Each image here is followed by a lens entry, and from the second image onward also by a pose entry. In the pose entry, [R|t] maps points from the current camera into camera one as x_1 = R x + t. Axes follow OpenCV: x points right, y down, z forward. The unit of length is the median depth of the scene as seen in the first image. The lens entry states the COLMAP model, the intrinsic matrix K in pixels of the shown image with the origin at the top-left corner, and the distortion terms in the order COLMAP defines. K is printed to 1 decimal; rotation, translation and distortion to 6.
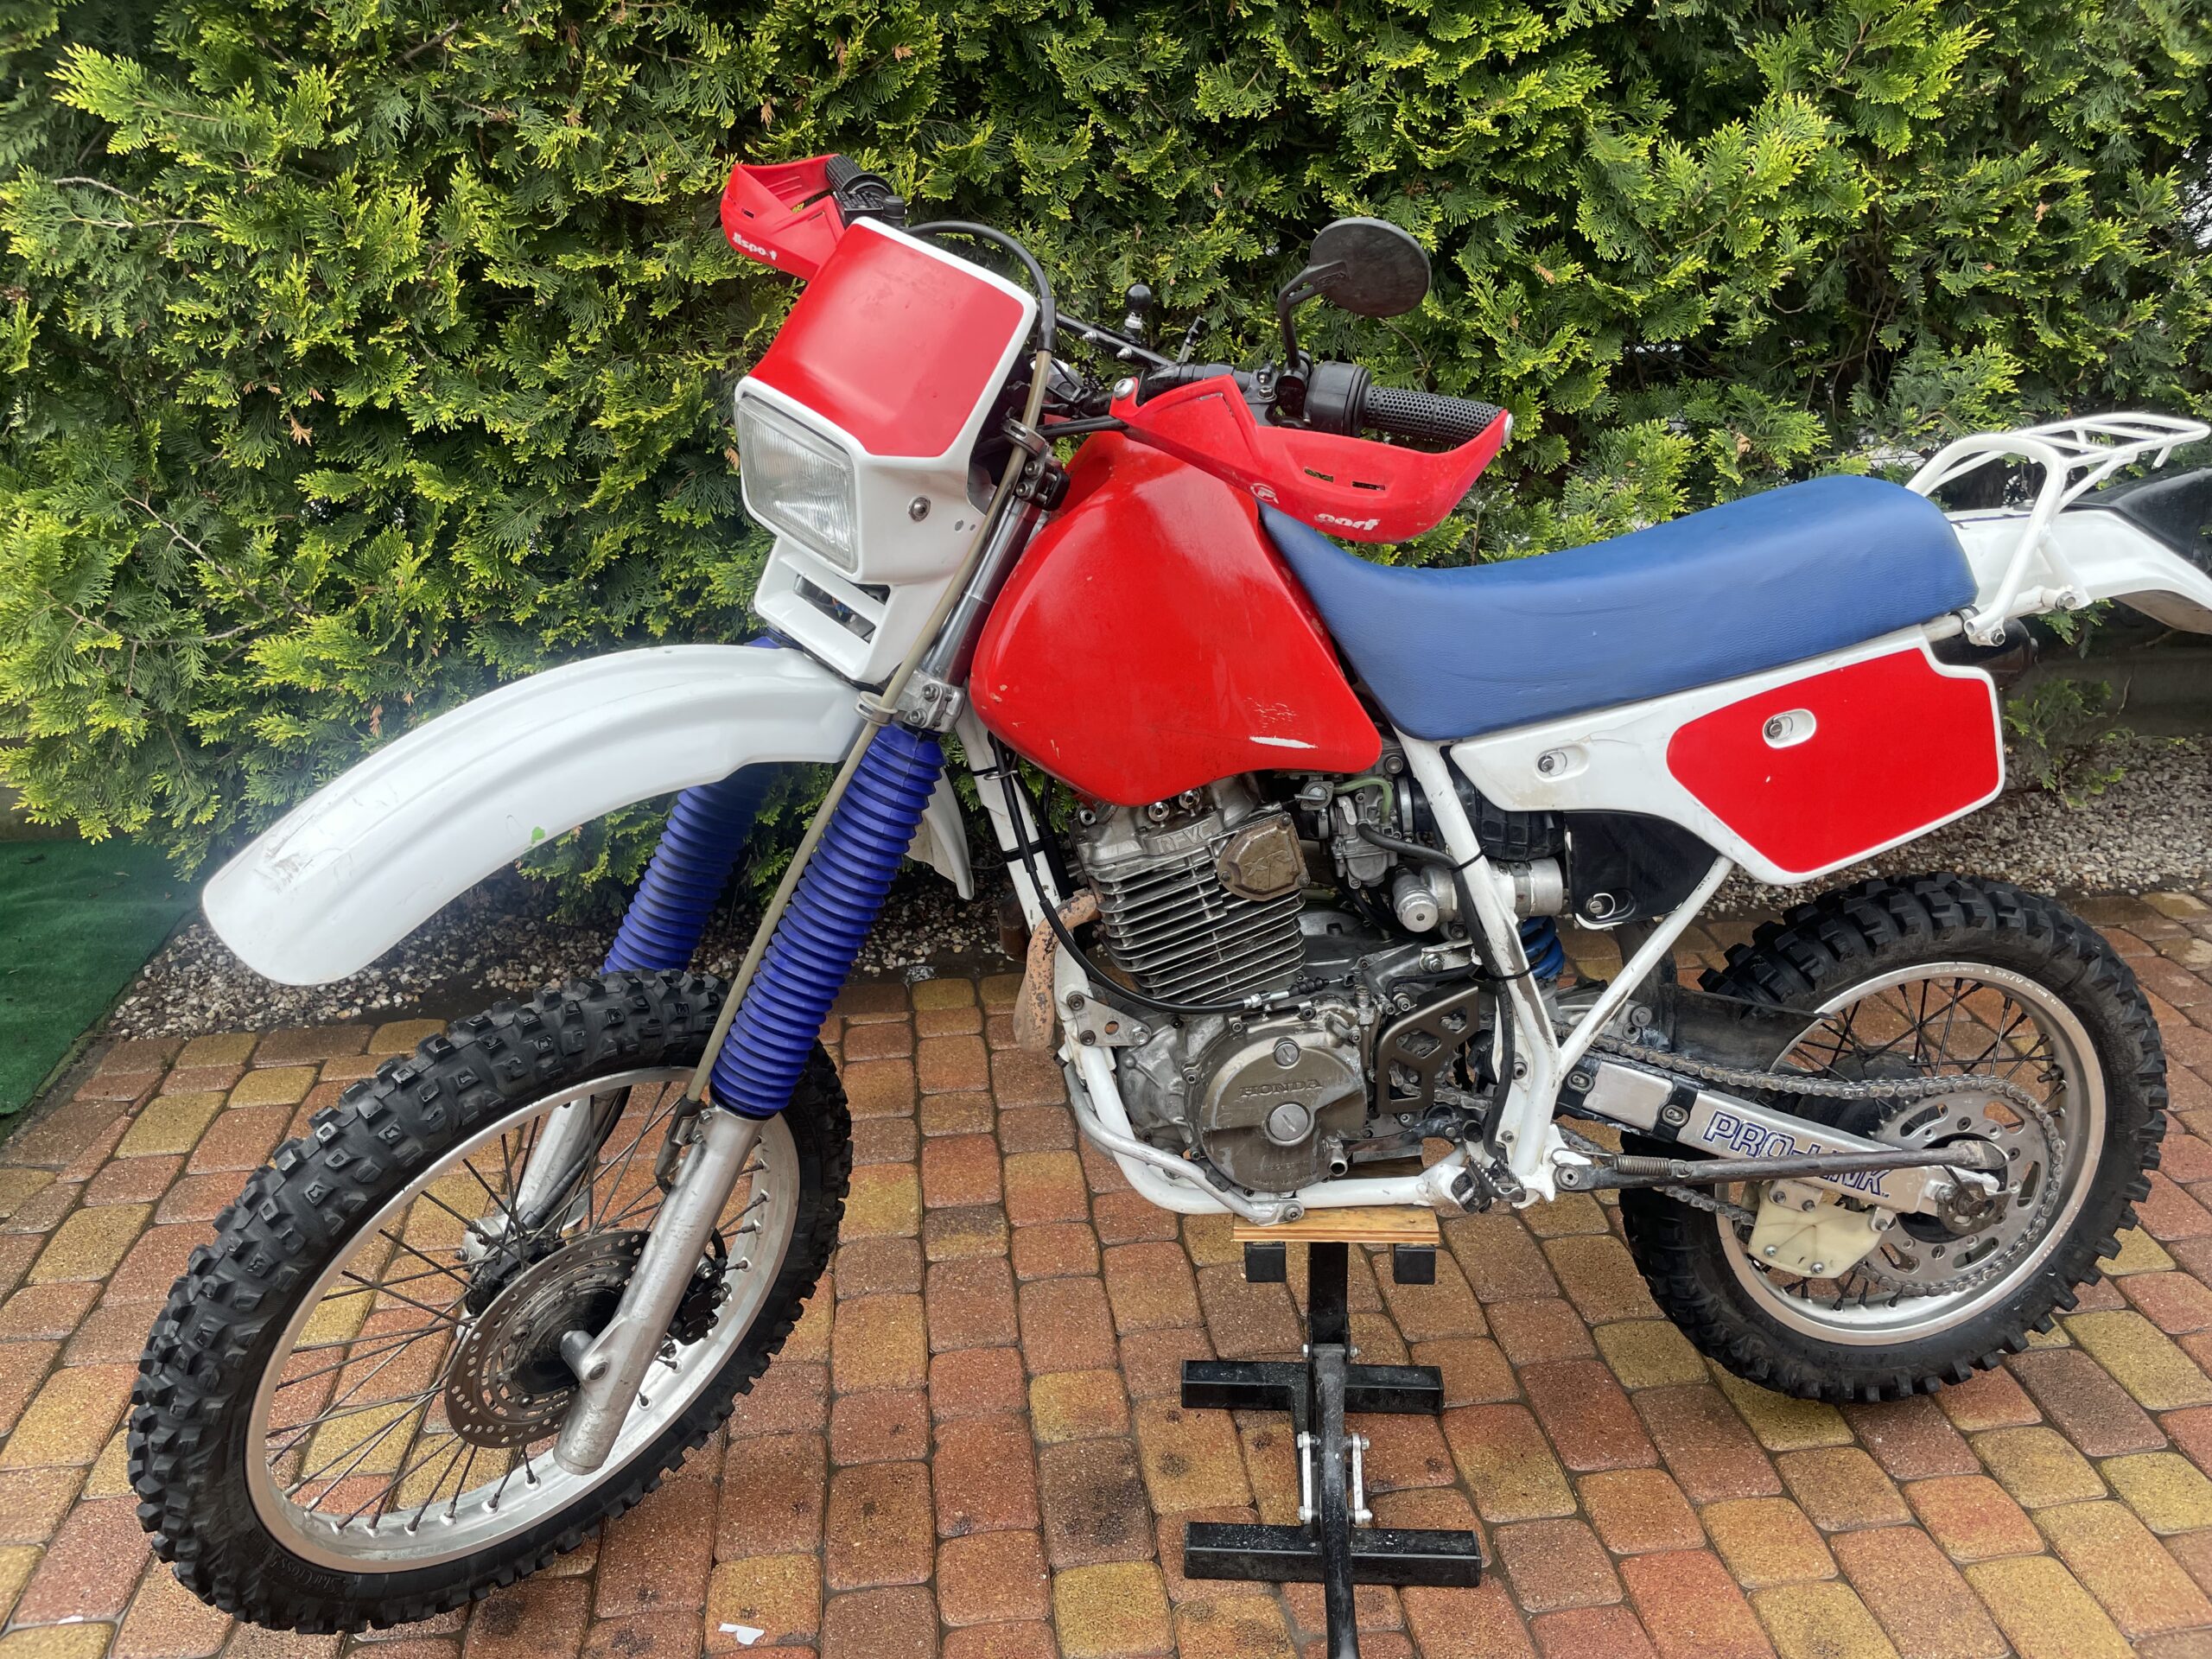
lens RADIAL K [[1678.1, 0, 1101.7], [0, 1678.1, 818.5], [0, 0, 1]] dist [0.078750, -0.109739]
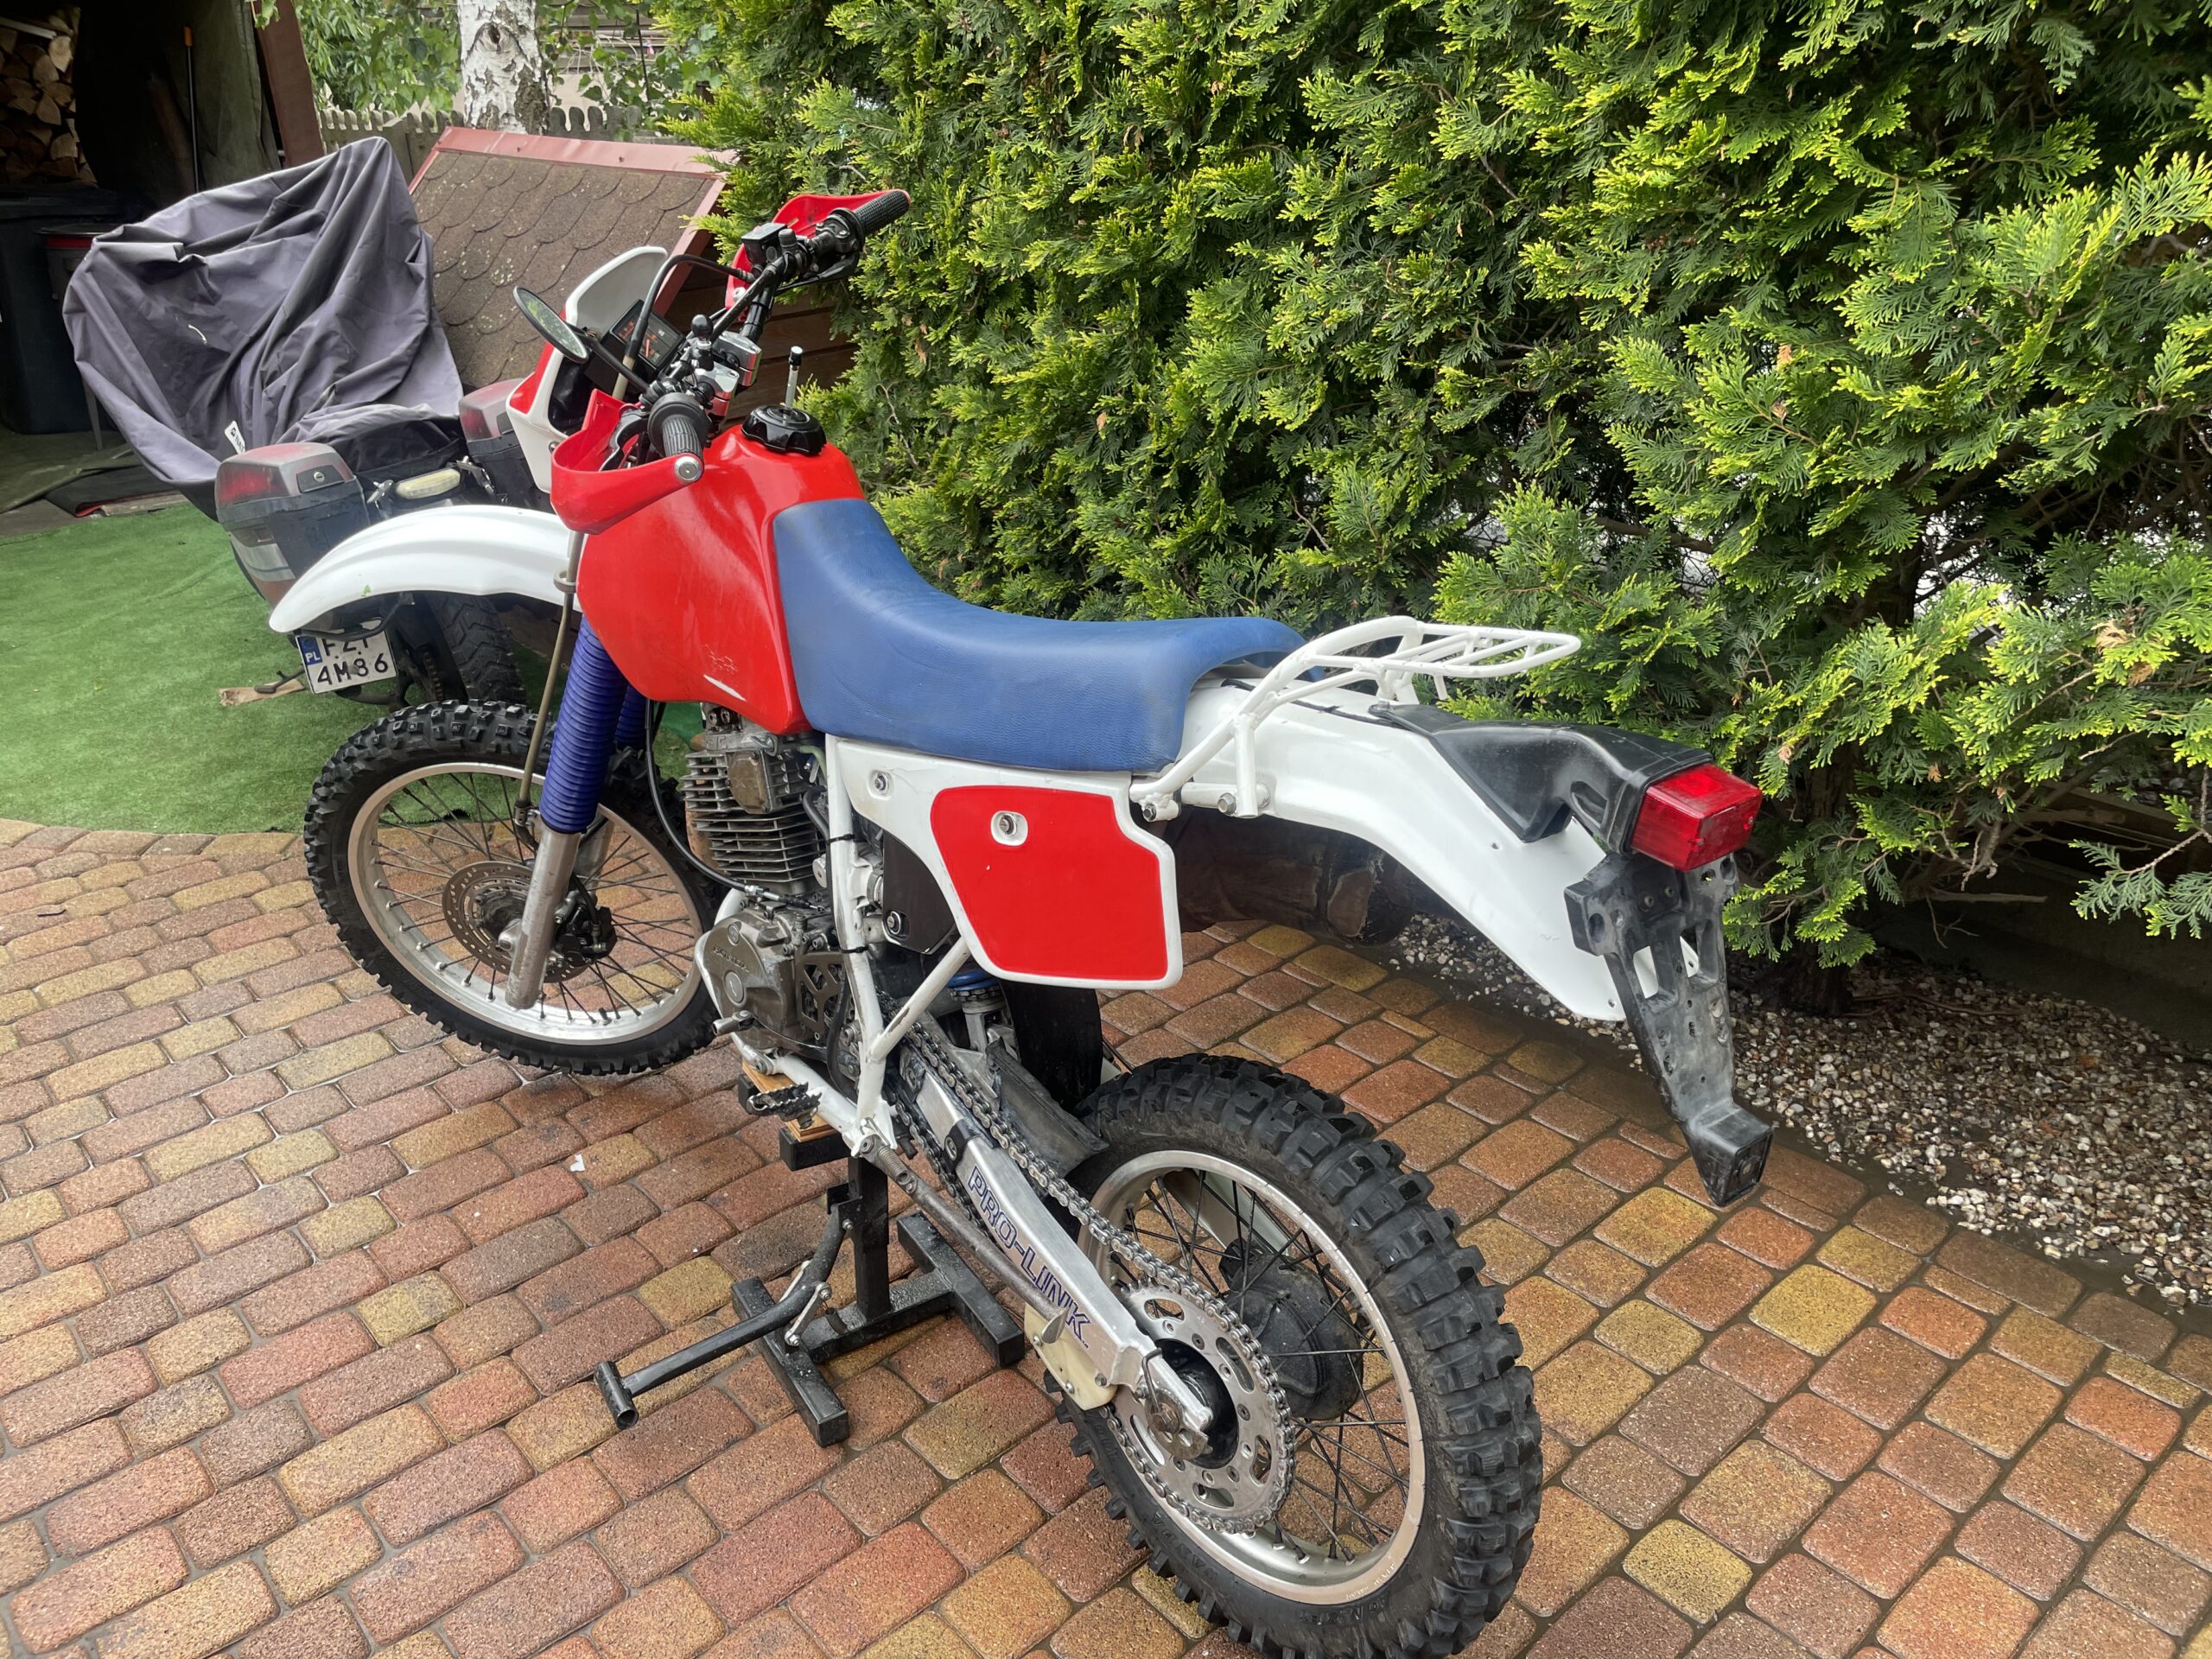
lens RADIAL K [[1678.1, 0, 1104.5], [0, 1678.1, 847.2], [0, 0, 1]] dist [0.078750, -0.109739]
pose [[0.561290, 0.352093, -0.748989, 0.830336], [-0.301559, 0.929785, 0.211096, -0.189629], [0.770724, 0.107379, 0.628056, 0.278168]]
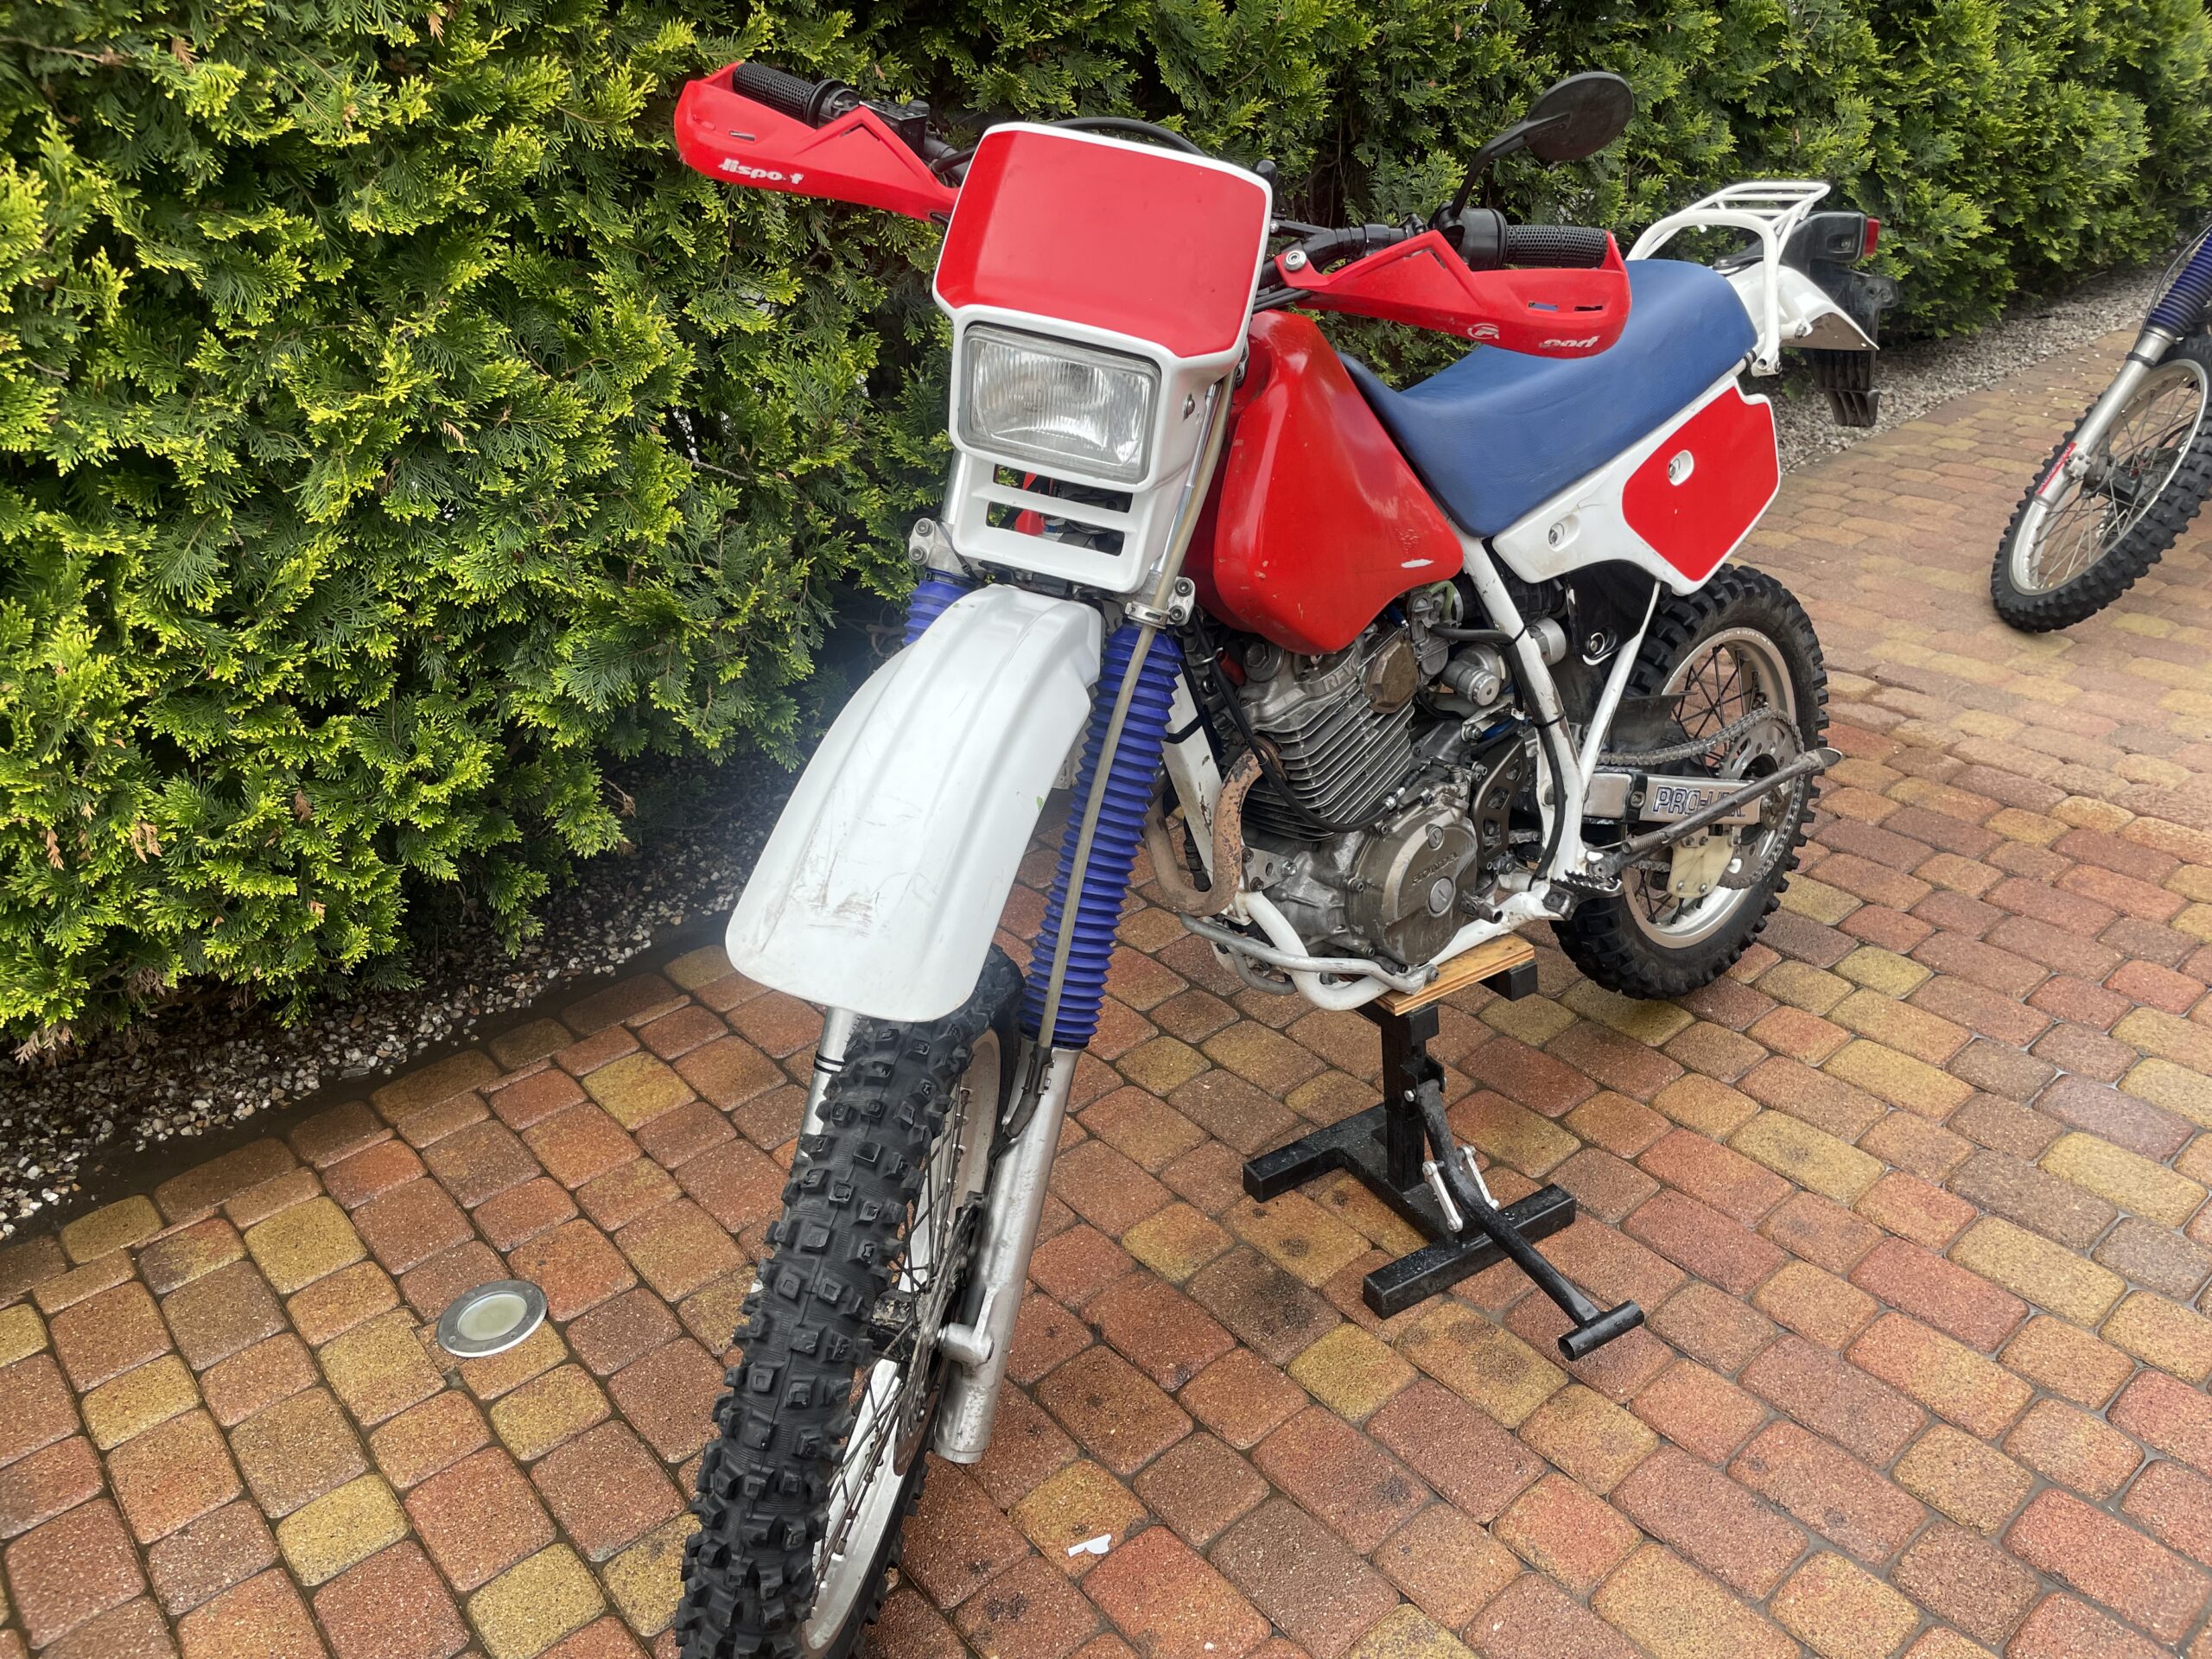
lens RADIAL K [[1678.1, 0, 1113.5], [0, 1678.1, 830.0], [0, 0, 1]] dist [0.078750, -0.109739]
pose [[0.838046, -0.292904, 0.460311, -0.409517], [0.257037, 0.956142, 0.140446, -0.055337], [-0.481260, 0.000617, 0.876578, 0.074003]]
